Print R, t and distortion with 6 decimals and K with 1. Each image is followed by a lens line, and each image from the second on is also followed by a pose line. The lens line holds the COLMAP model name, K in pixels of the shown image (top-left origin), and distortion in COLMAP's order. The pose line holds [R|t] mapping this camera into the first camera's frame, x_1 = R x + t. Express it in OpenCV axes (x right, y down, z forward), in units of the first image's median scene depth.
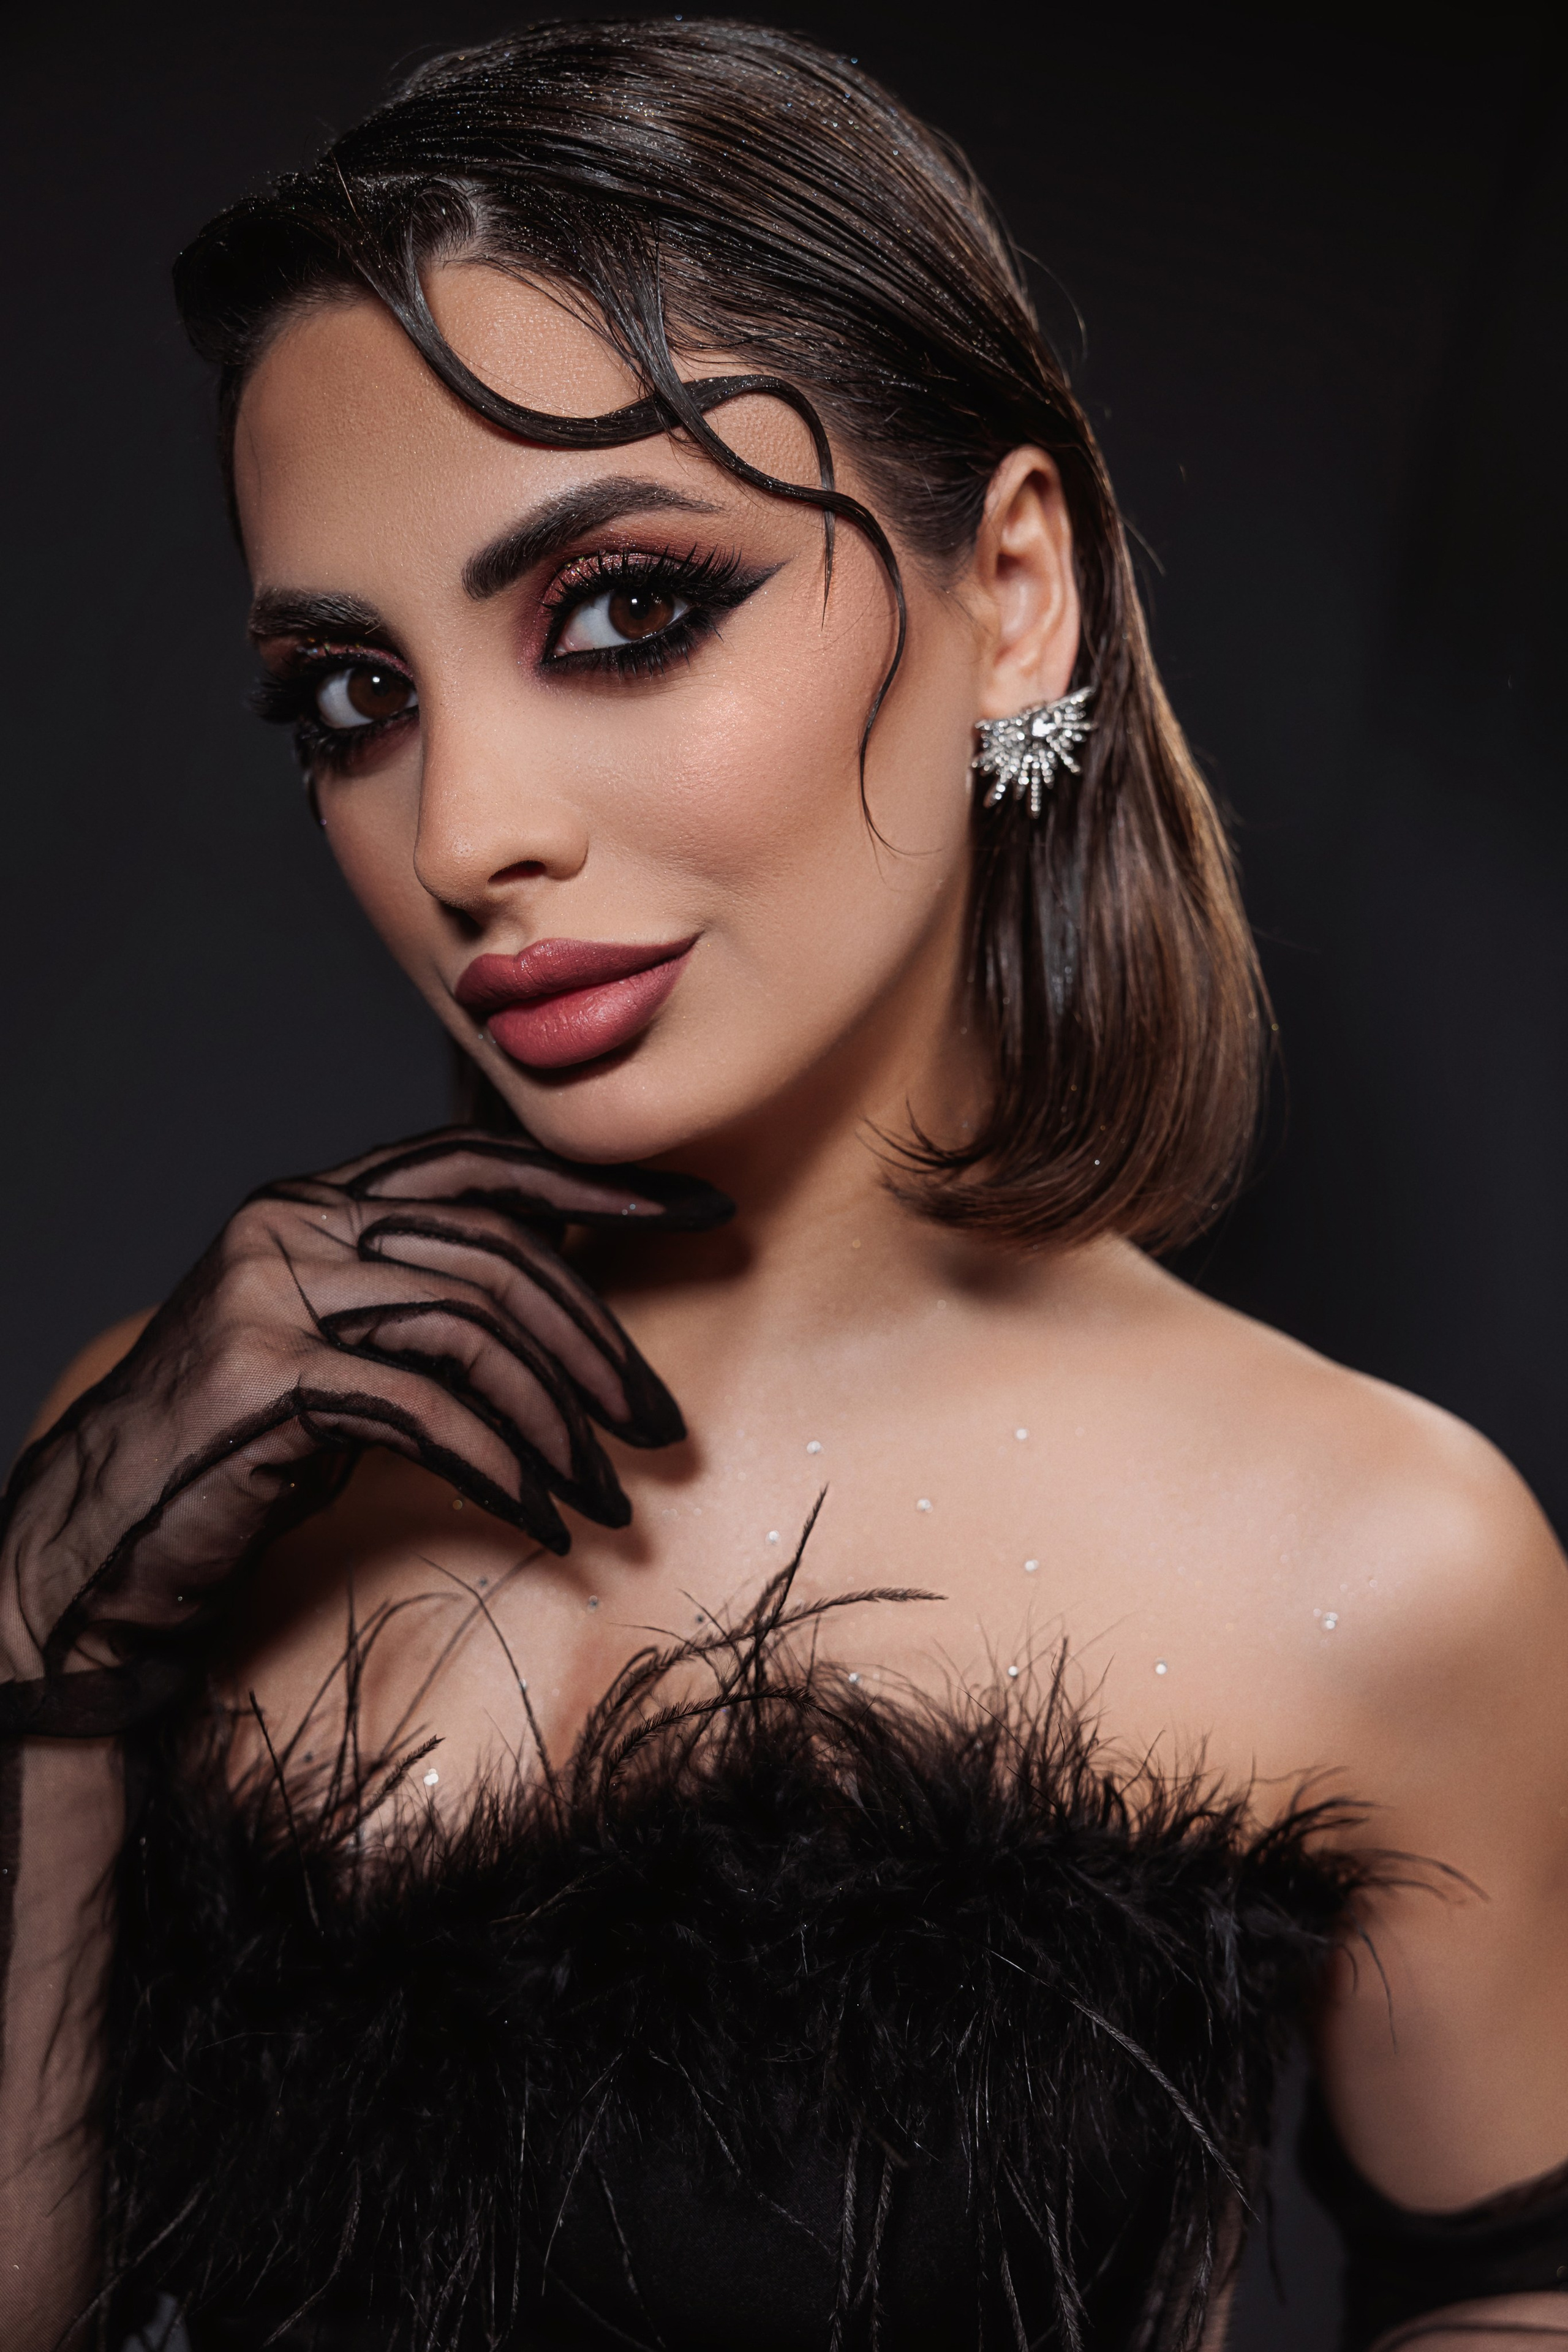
lens RADIAL K [[2853.8, 0, 784.0], [0, 2853.8, 1176.0], [0, 0, 1]] dist [-0.008326, -0.074748]
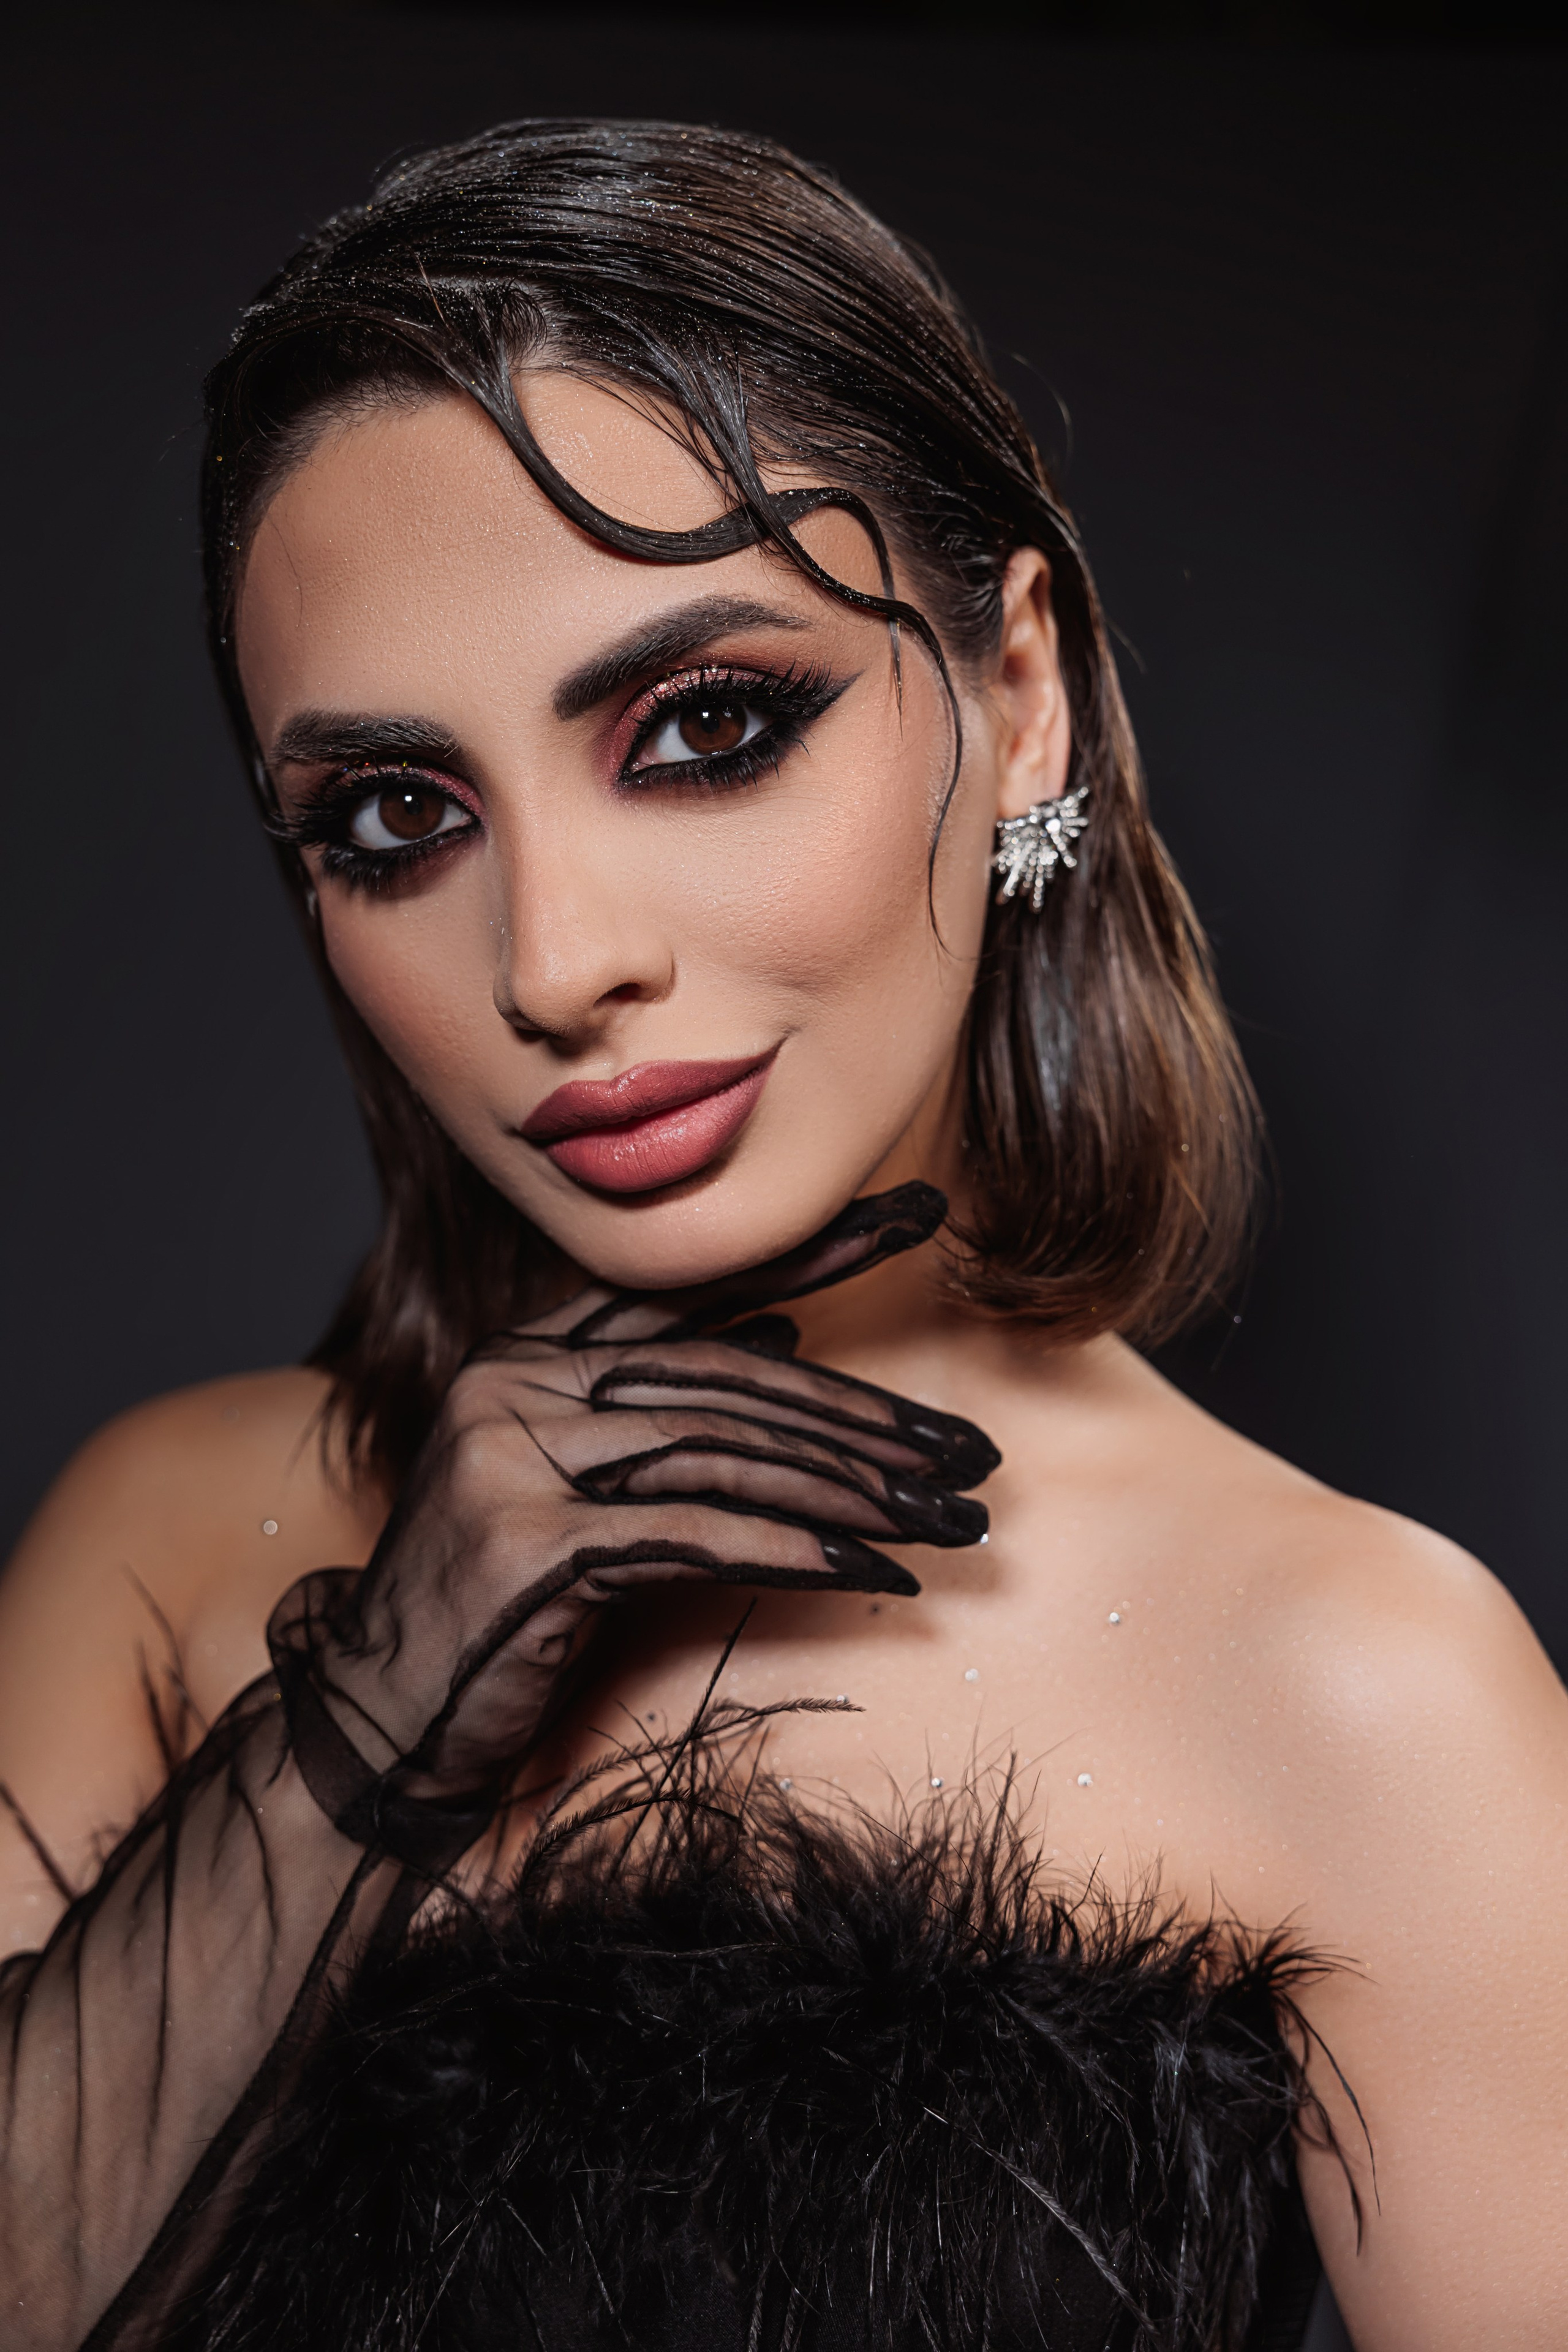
lens RADIAL K [[2853.8, 0, 784.0], [0, 2853.8, 1176.0], [0, 0, 1]] dist [-0.008326, -0.074748]
pose [[0.967632, -0.059216, 0.245321, -0.276096], [0.063927, 0.997891, -0.011281, -0.030312], [-0.244135, 0.026598, 0.969376, 0.046455]]
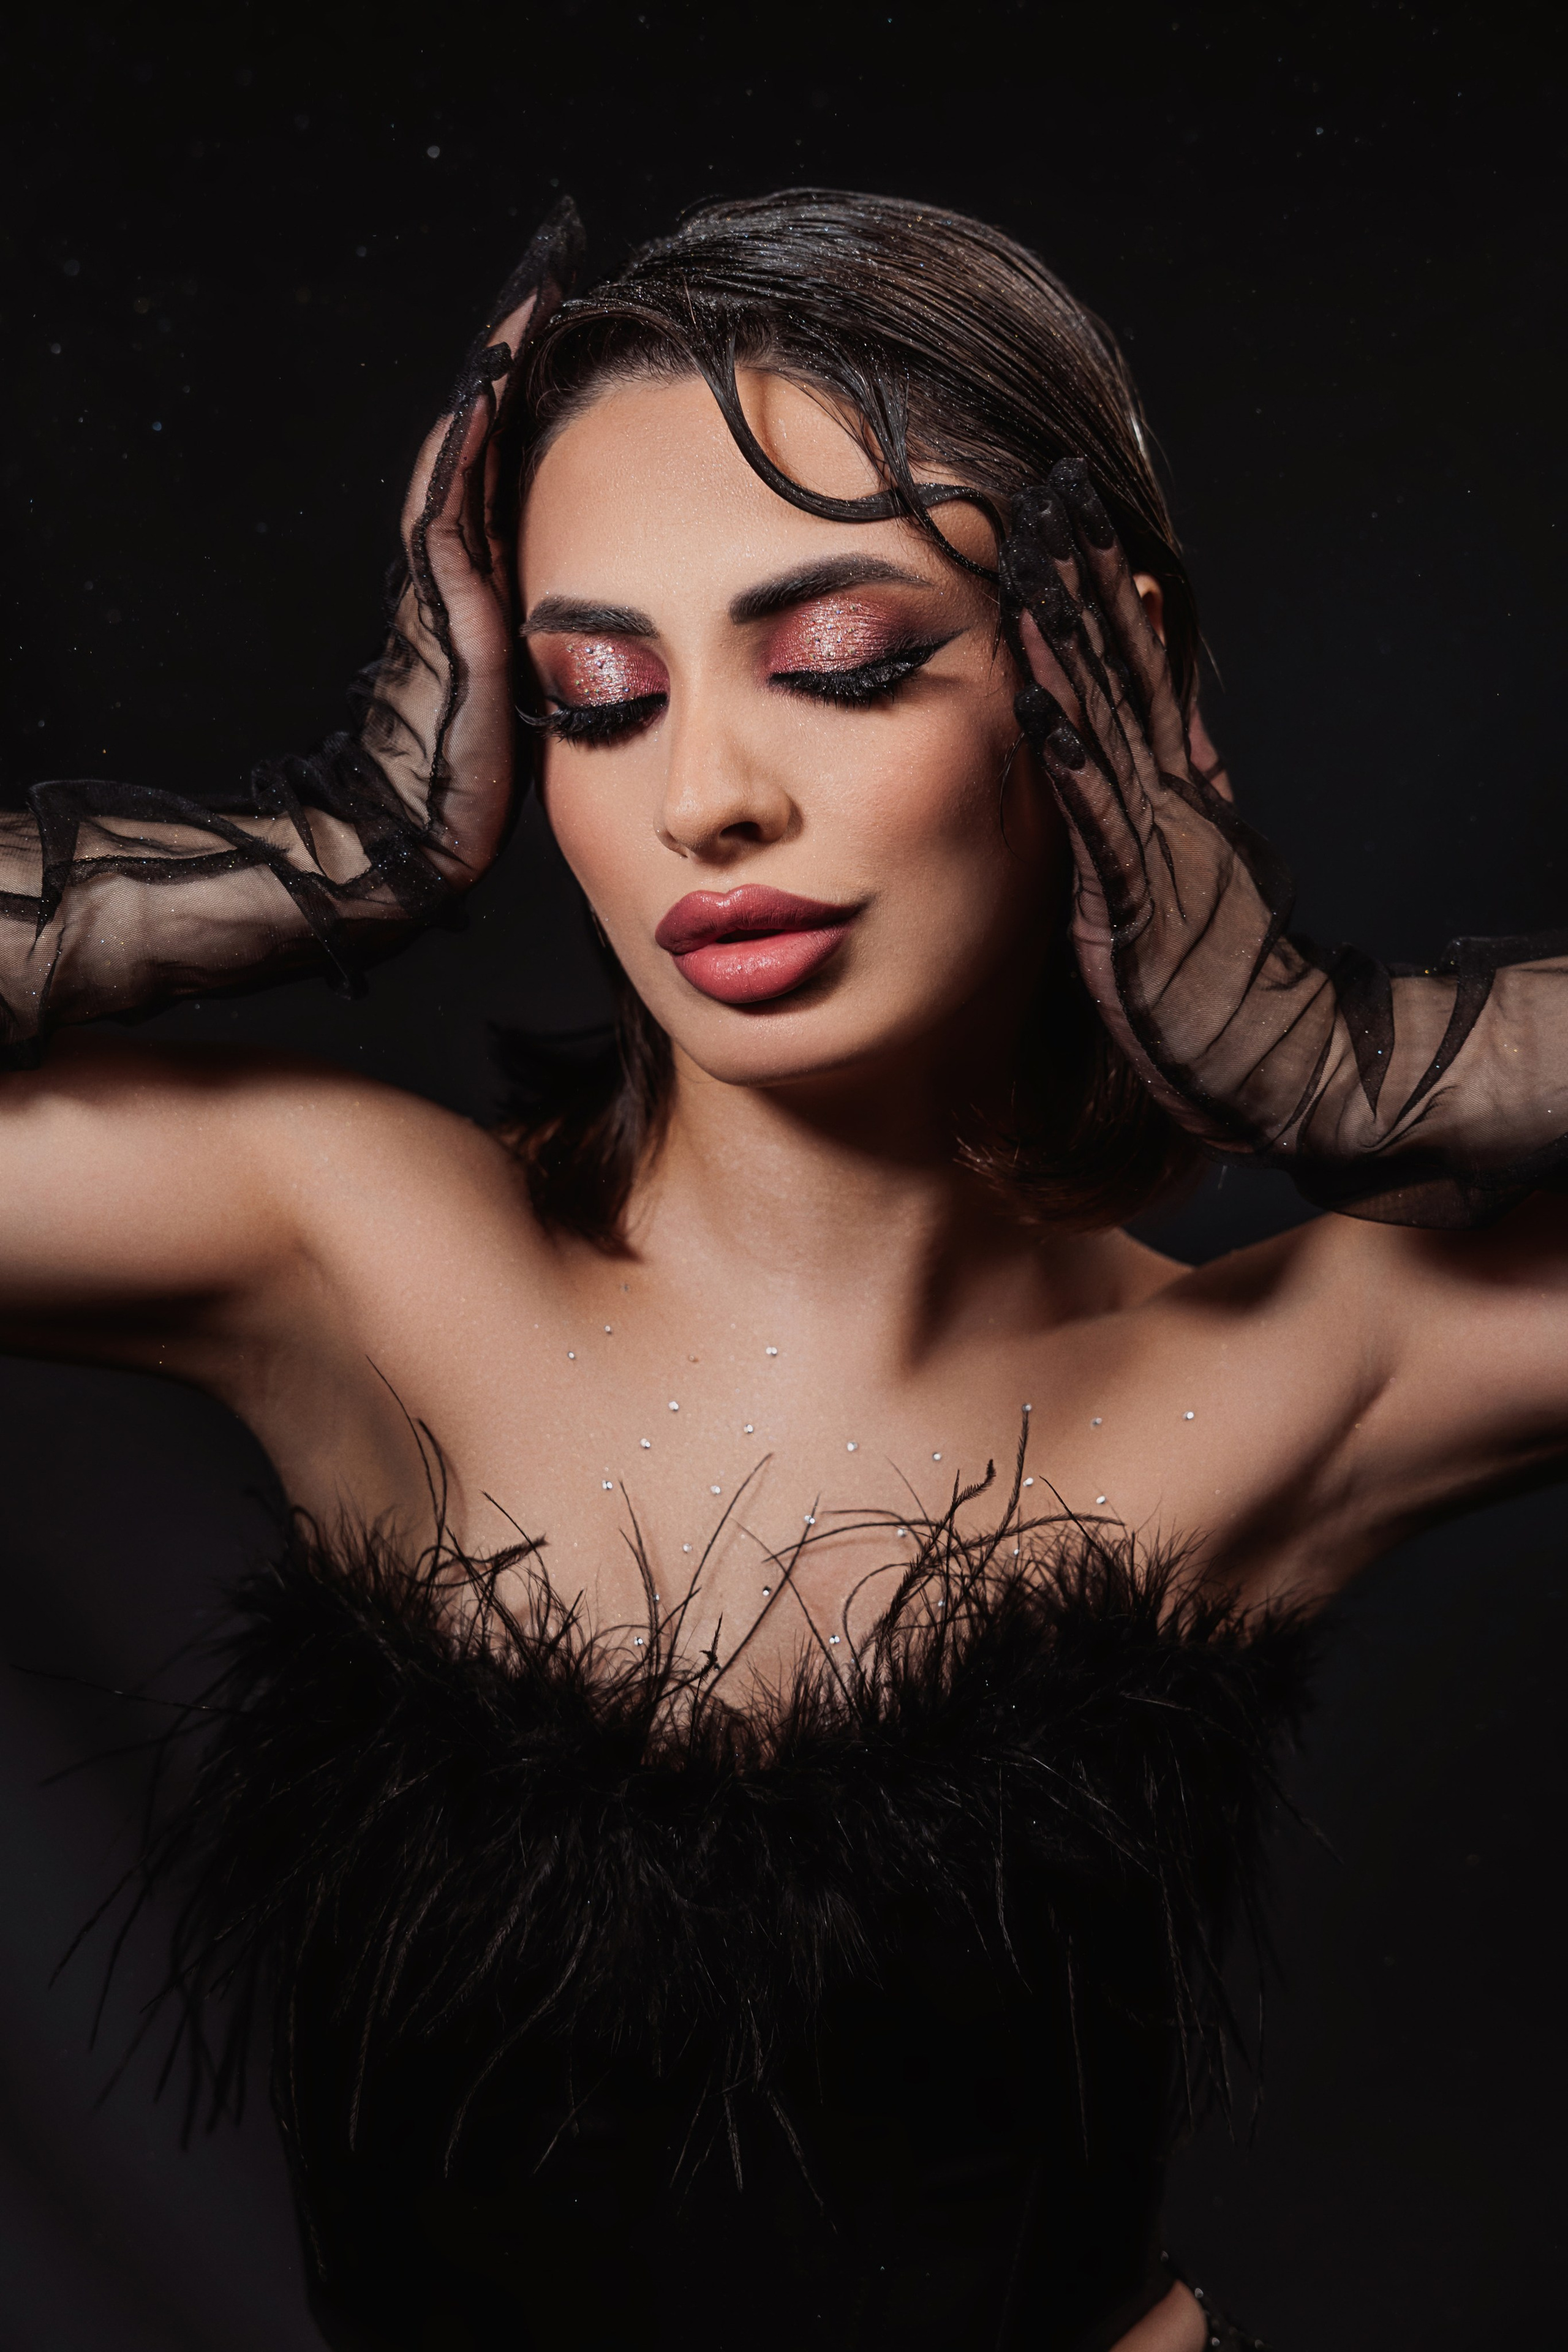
lens RADIAL K [[3941.5, 0, 784.0], [0, 3941.5, 1176.0], [0, 0, 1]] dist [0.005265, 0.017756]
pose [[0.985169, 0.127115, 0.115254, -0.255048], [-0.114680, 0.987428, -0.108786, 0.234763], [-0.127633, 0.093955, 0.987361, -0.736651]]
